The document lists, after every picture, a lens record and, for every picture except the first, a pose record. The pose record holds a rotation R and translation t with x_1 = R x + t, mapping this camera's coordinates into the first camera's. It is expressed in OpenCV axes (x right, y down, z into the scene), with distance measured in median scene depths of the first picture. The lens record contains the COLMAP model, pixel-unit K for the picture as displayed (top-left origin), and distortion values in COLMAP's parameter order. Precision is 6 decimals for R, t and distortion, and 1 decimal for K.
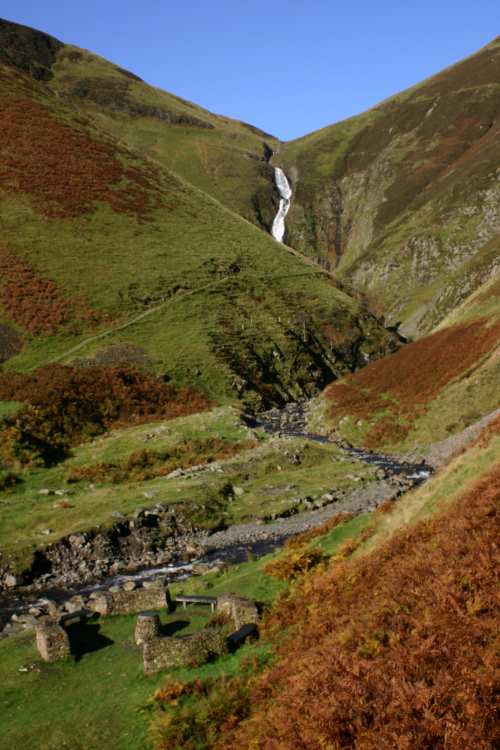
lens RADIAL K [[955.5, 0, 253.4], [0, 955.5, 375.4], [0, 0, 1]] dist [-0.133992, 0.023564]
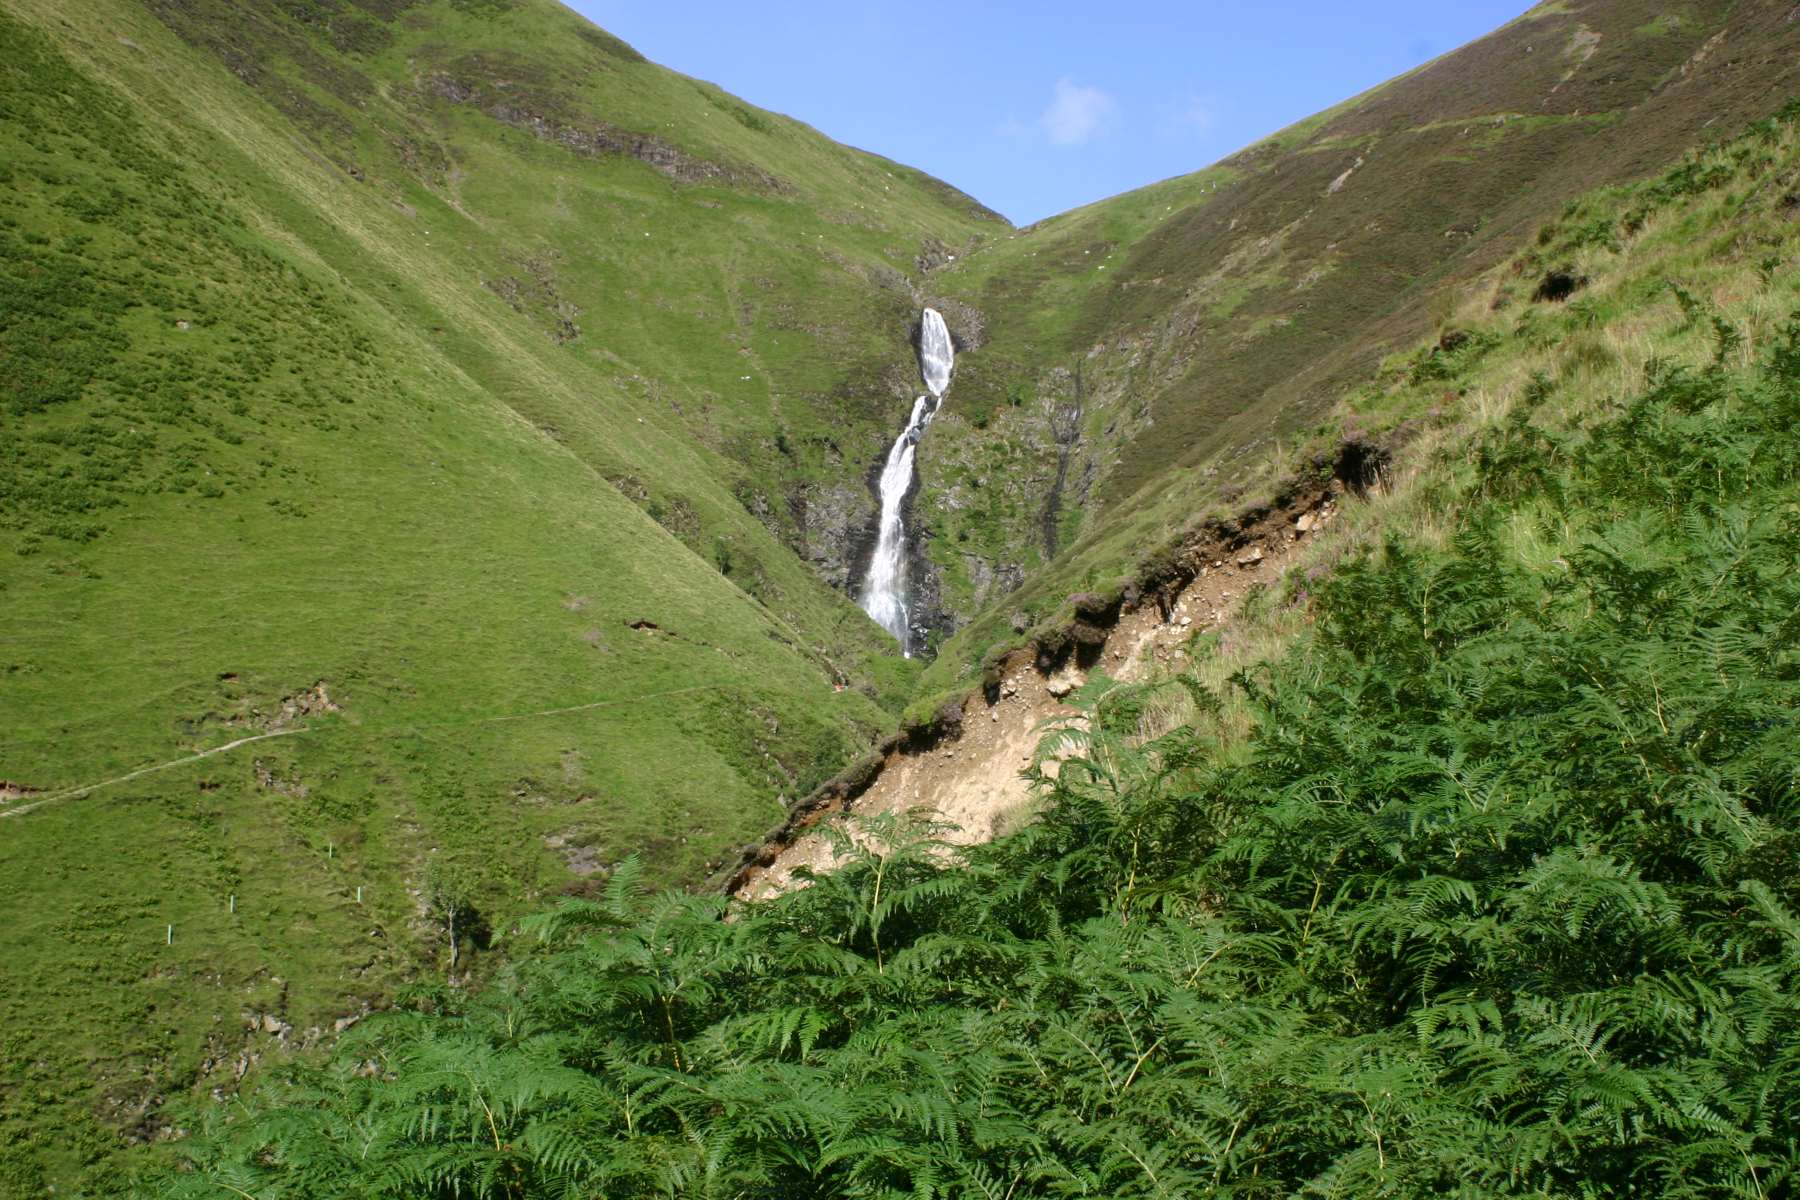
lens RADIAL K [[2317.2, 0, 900.0], [0, 2317.2, 600.0], [0, 0, 1]] dist [-0.138599, 0.054026]
pose [[0.994702, 0.062120, -0.081905, 0.105406], [-0.067473, 0.995647, -0.064299, -0.047719], [0.077554, 0.069484, 0.994564, 0.101798]]
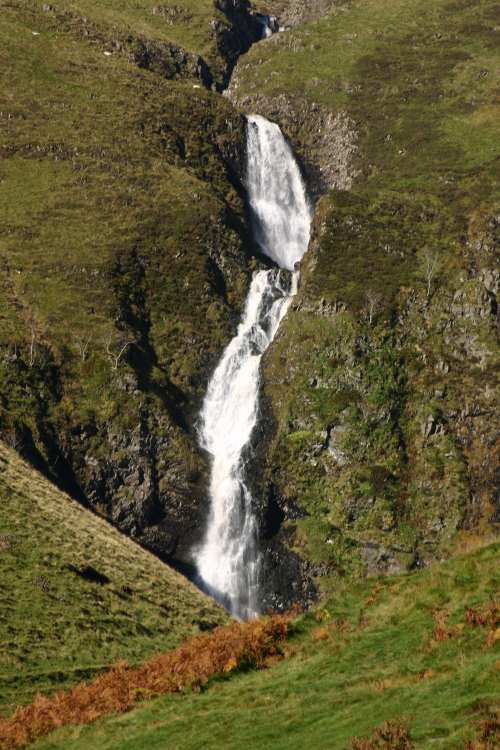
lens RADIAL K [[5119.6, 0, 250.0], [0, 5119.6, 375.0], [0, 0, 1]] dist [0.947875, 21.106000]
pose [[0.999086, 0.035610, -0.023634, 0.057358], [-0.038631, 0.988973, -0.142972, 0.000737], [0.018282, 0.143754, 0.989445, -0.128300]]
